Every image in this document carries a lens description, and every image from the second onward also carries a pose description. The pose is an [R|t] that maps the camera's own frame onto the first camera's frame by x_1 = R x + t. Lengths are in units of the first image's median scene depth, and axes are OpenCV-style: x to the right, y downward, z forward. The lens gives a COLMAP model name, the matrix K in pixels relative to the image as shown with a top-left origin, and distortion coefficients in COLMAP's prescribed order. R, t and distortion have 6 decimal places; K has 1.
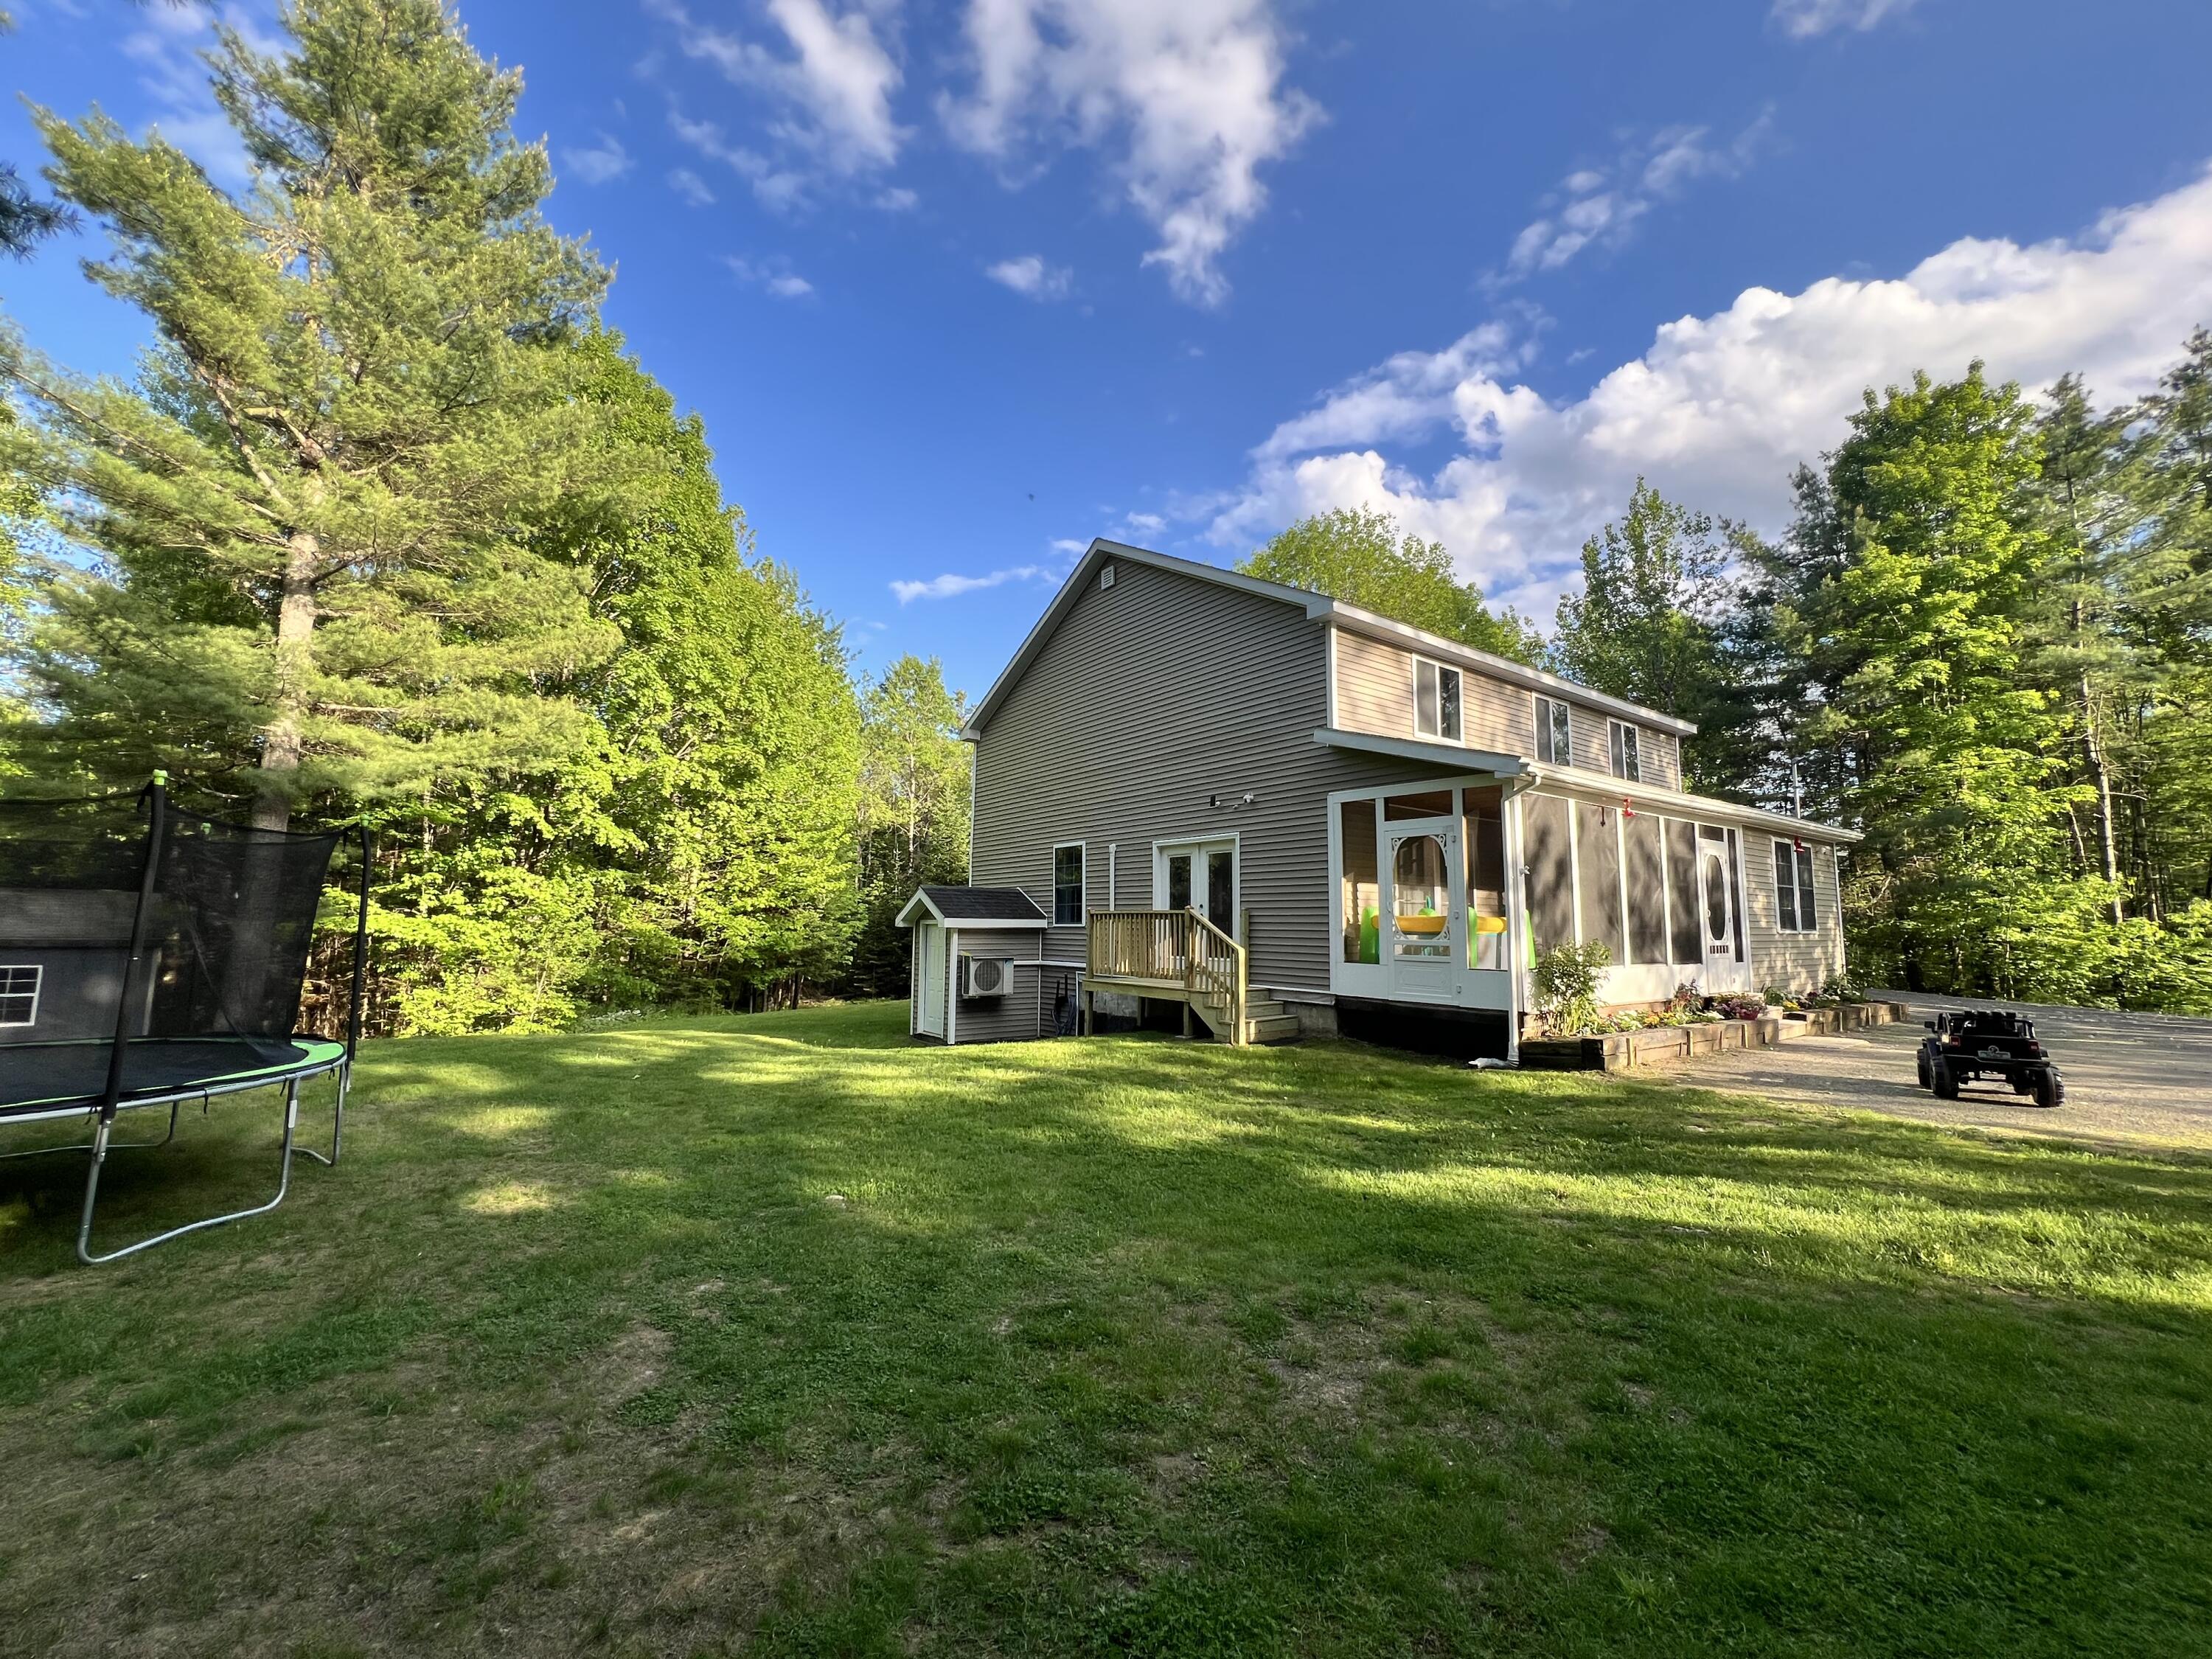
lens RADIAL K [[887.1, 0, 1098.0], [0, 887.1, 825.6], [0, 0, 1]] dist [-0.003388, 0.001207]
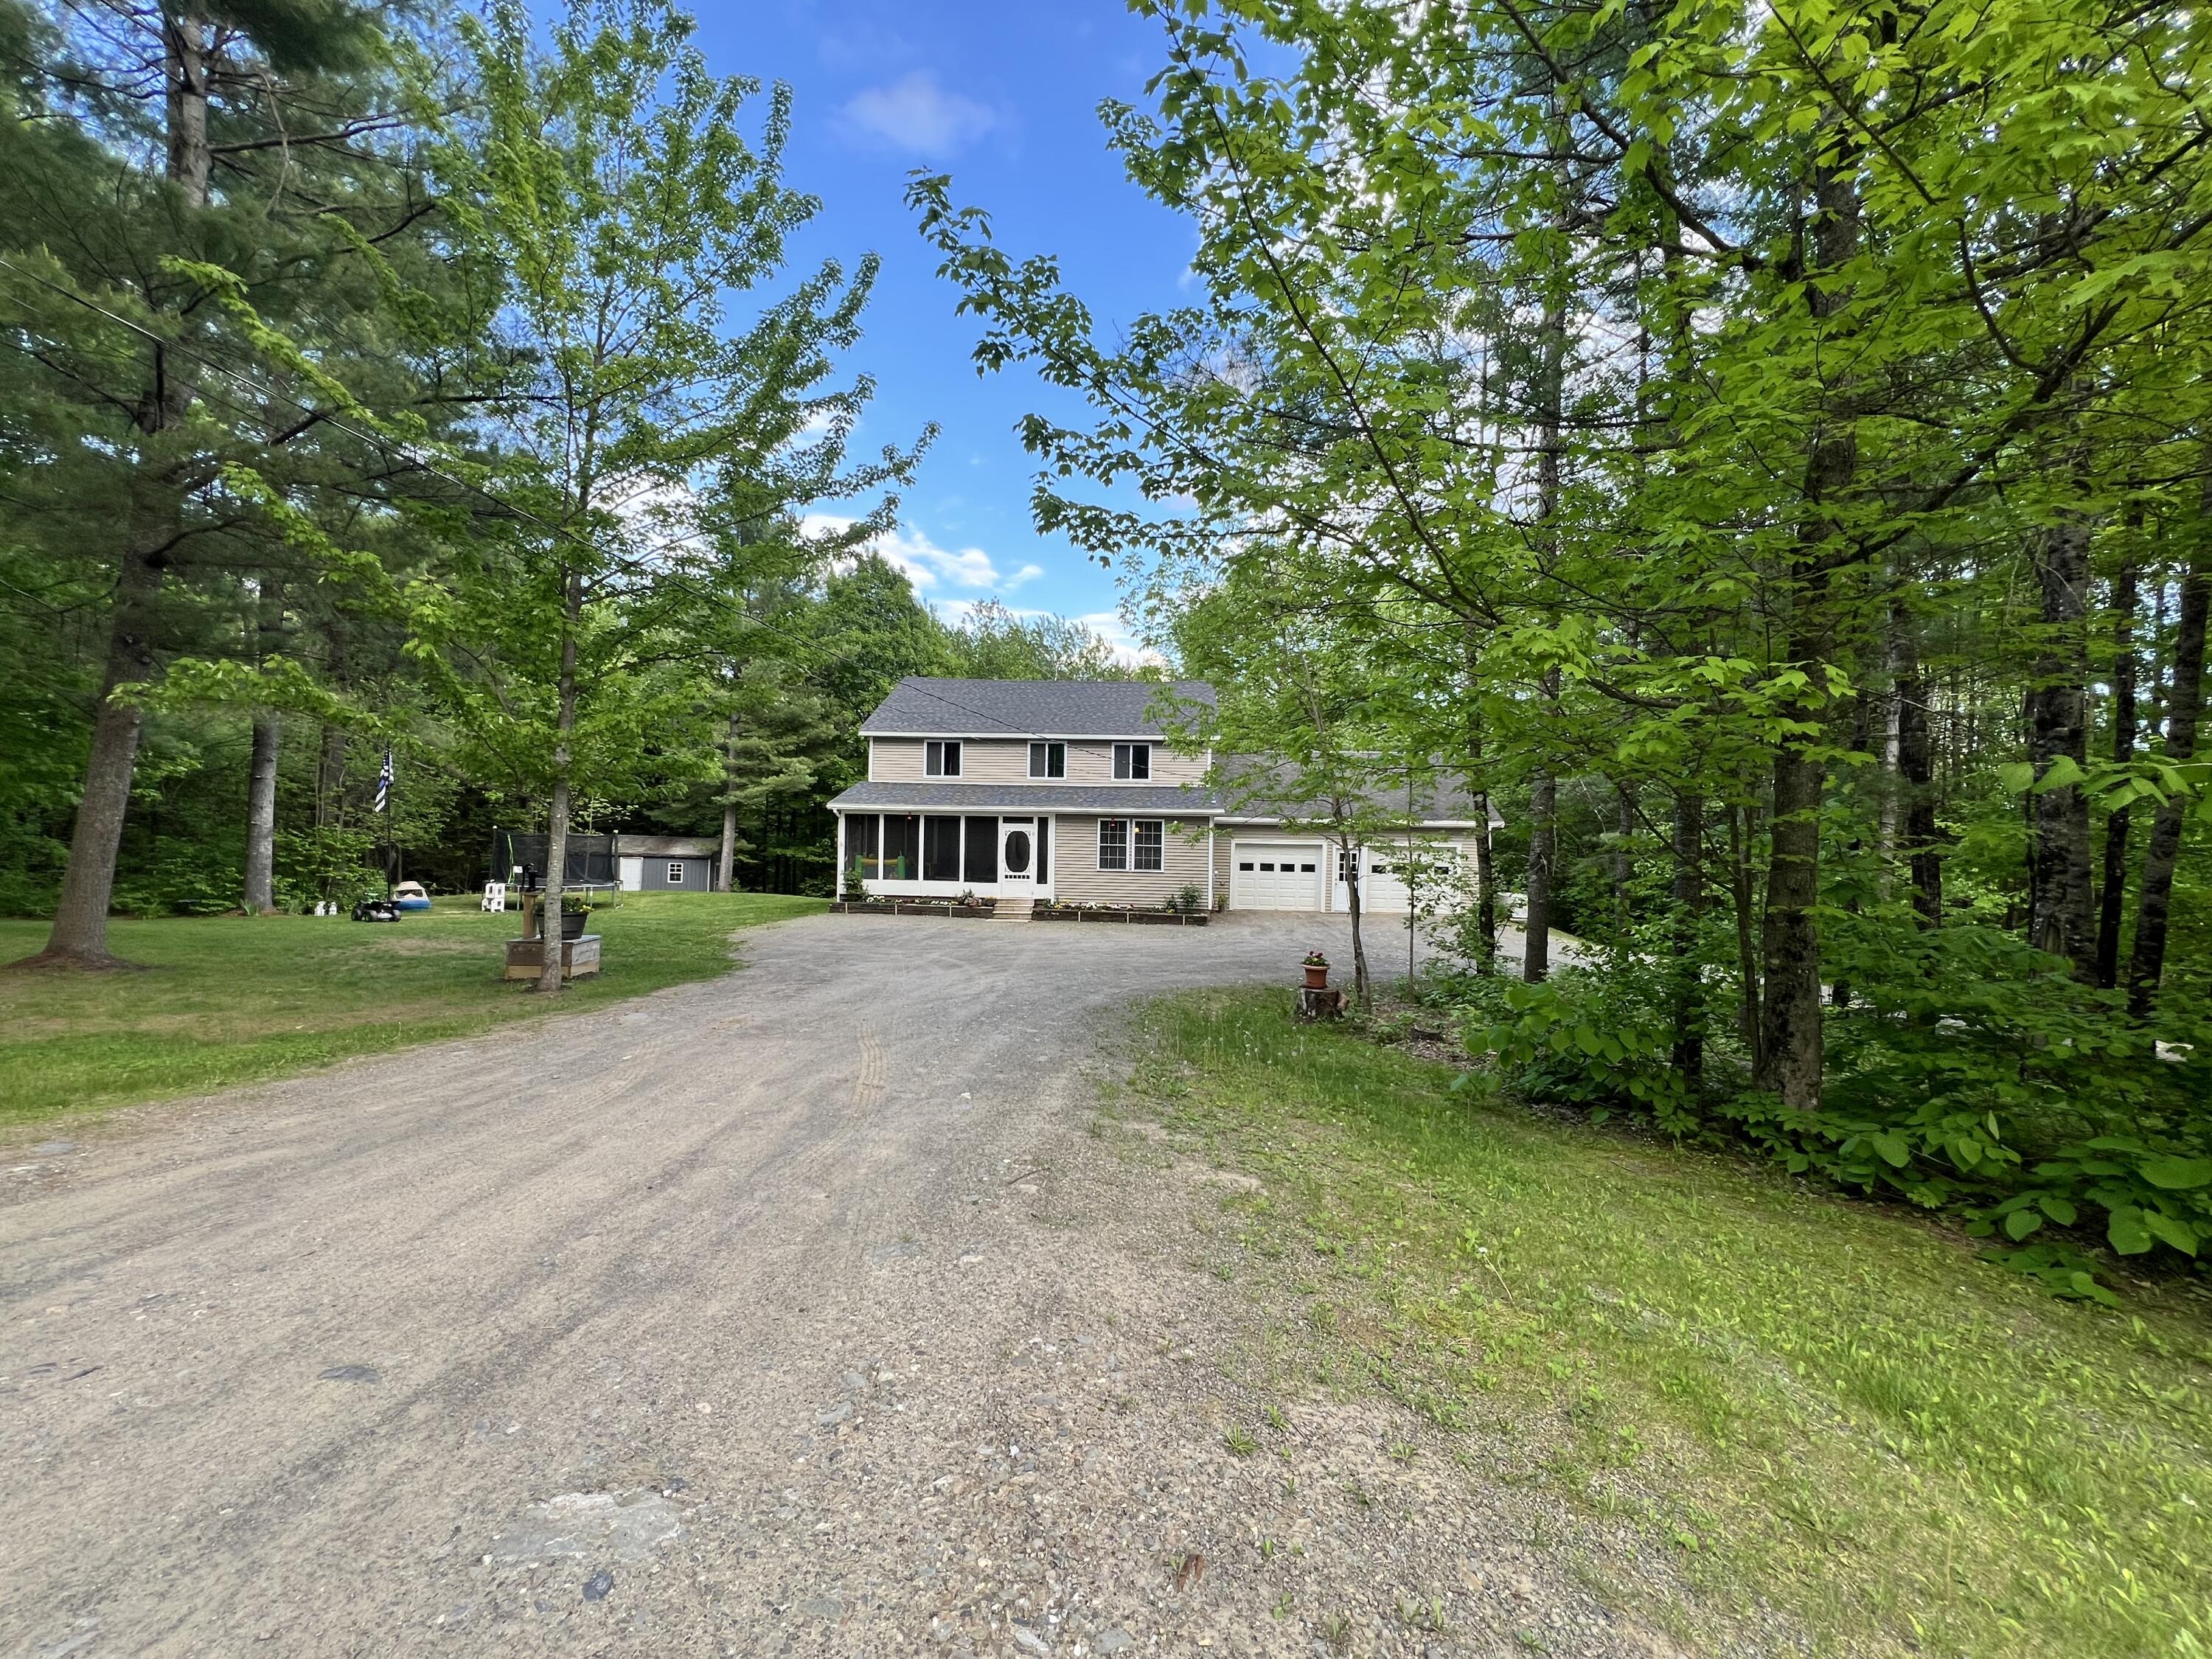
lens RADIAL K [[887.1, 0, 1099.8], [0, 887.1, 835.9], [0, 0, 1]] dist [-0.003388, 0.001207]
pose [[0.757304, 0.006367, -0.653032, 1.736597], [0.059828, 0.995071, 0.079084, -0.084699], [0.650317, -0.098960, 0.753190, -0.332922]]
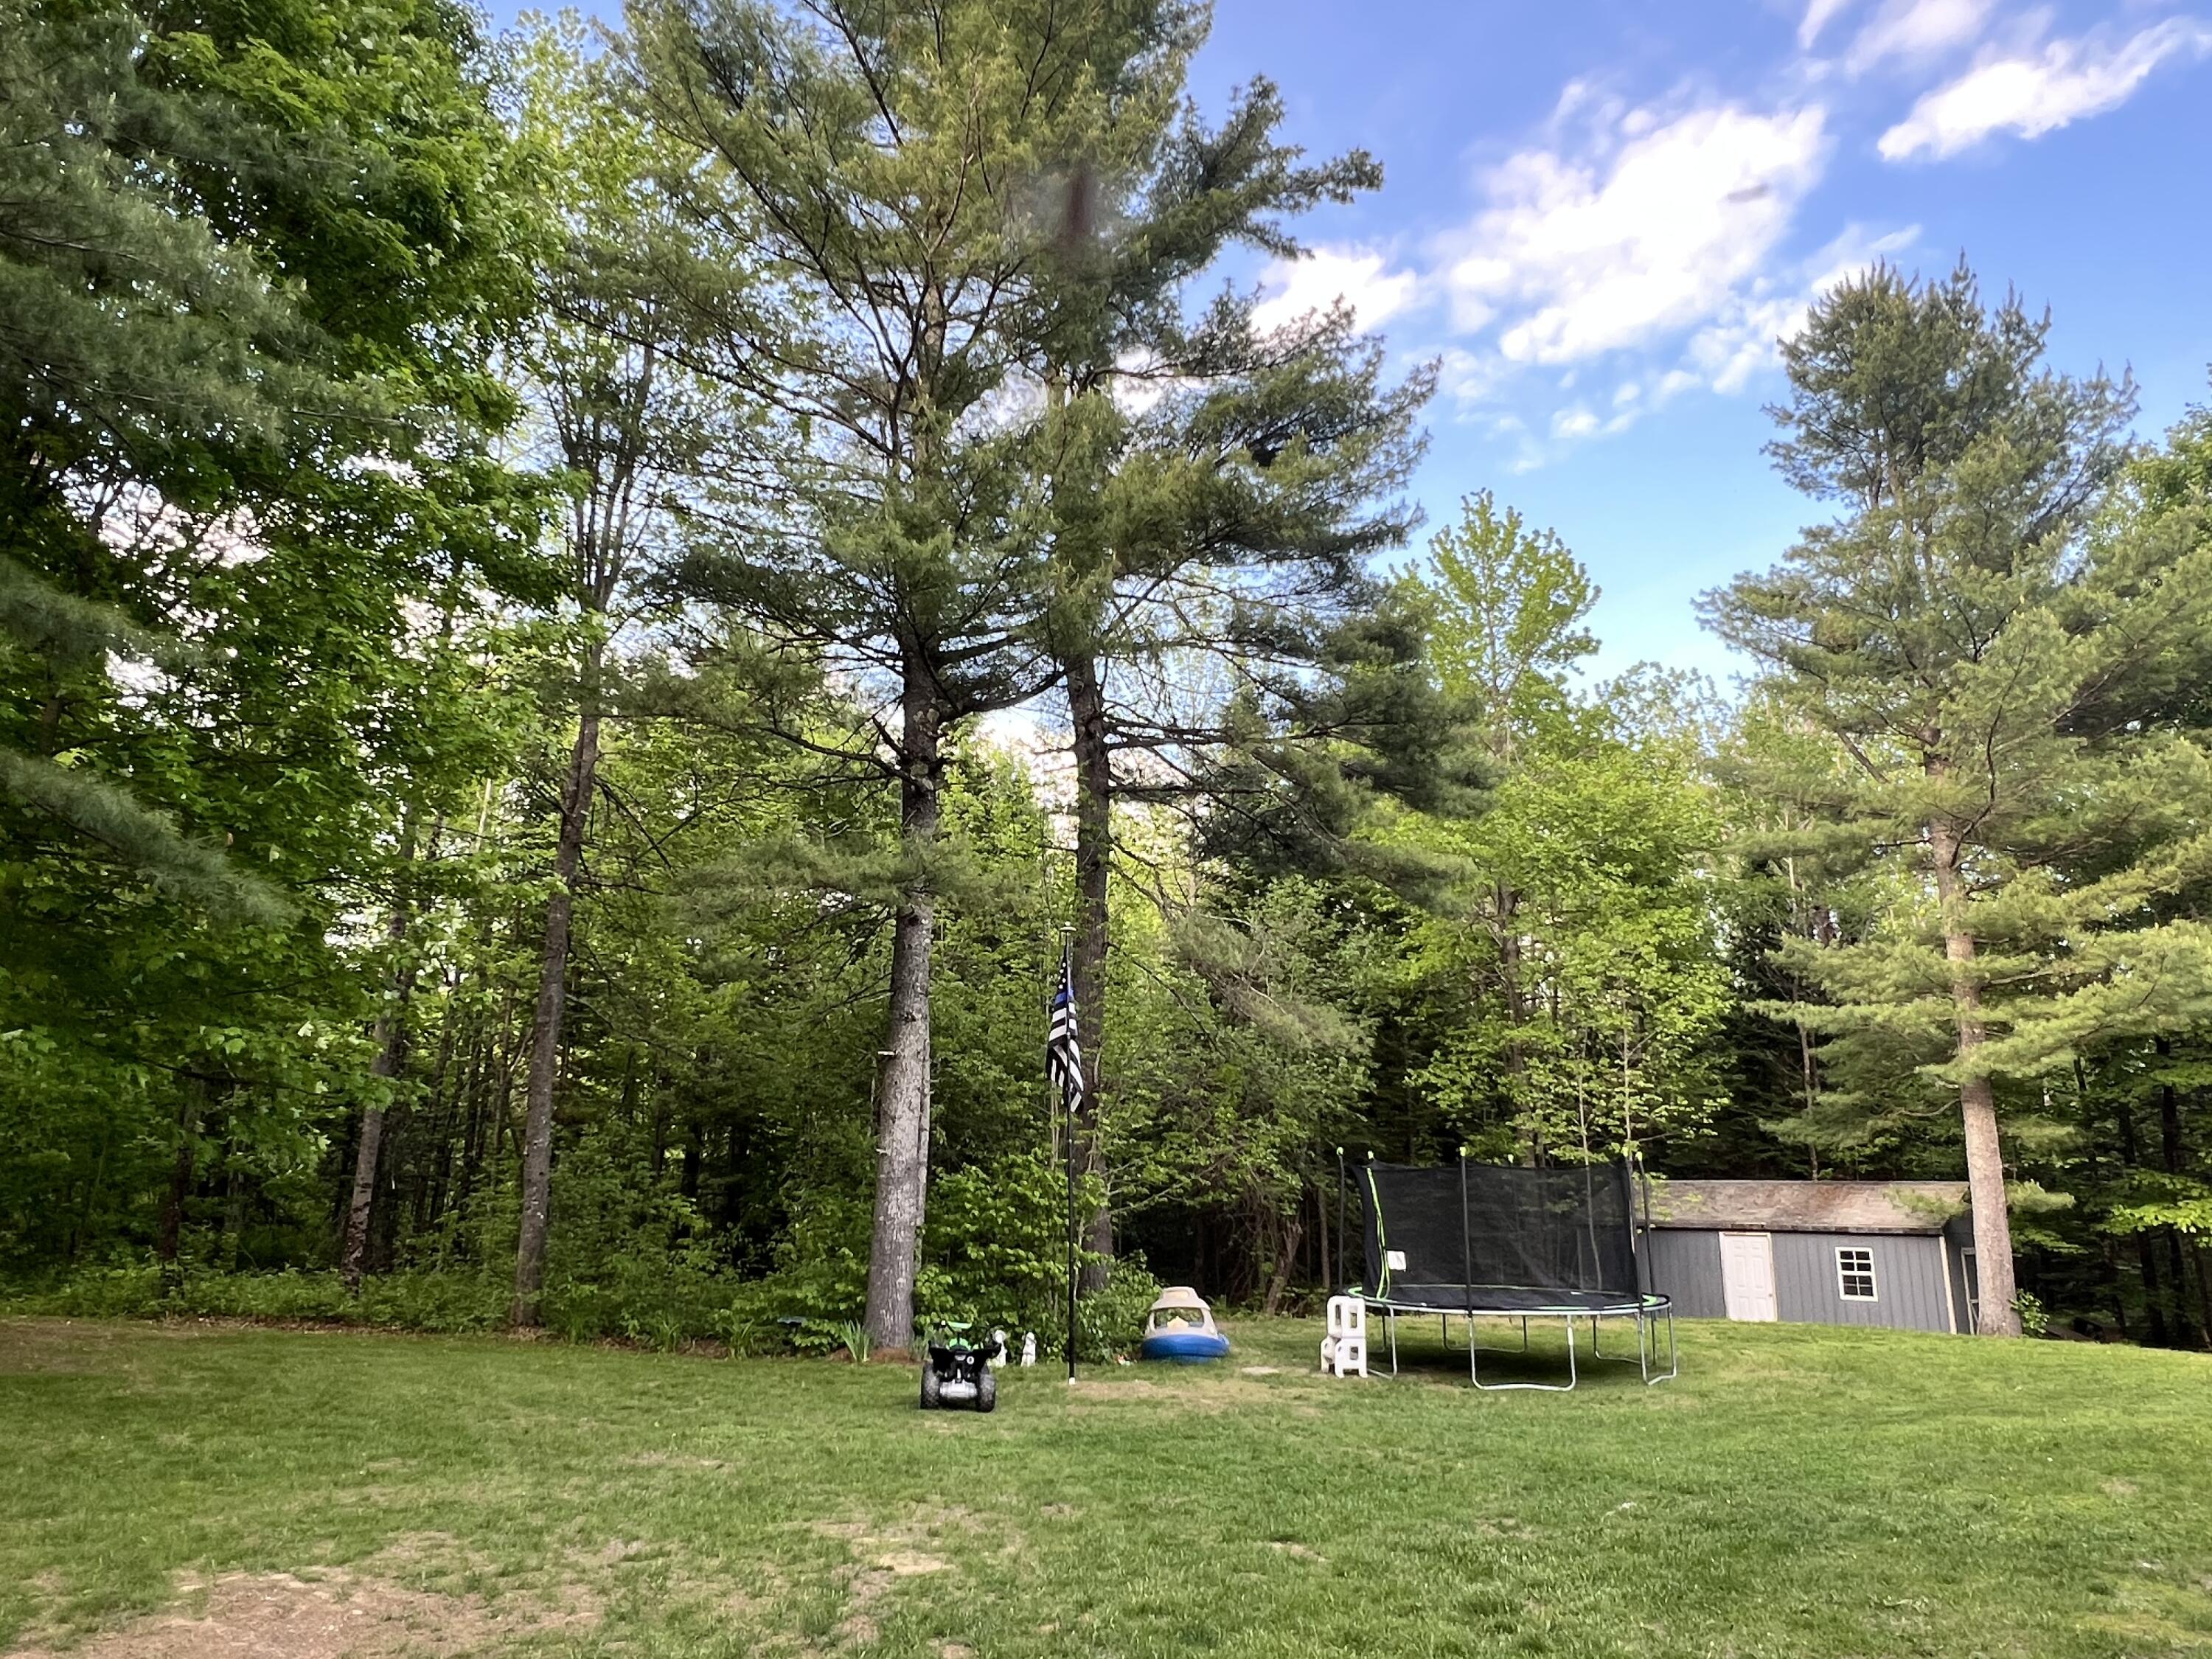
lens RADIAL K [[1398.6, 0, 1106.8], [0, 1398.6, 840.8], [0, 0, 1]] dist [0.007184, -0.004300]
pose [[-0.095559, -0.251728, -0.963069, 0.787691], [0.116931, 0.957959, -0.261995, 0.004697], [0.988532, -0.137648, -0.062107, 0.157516]]
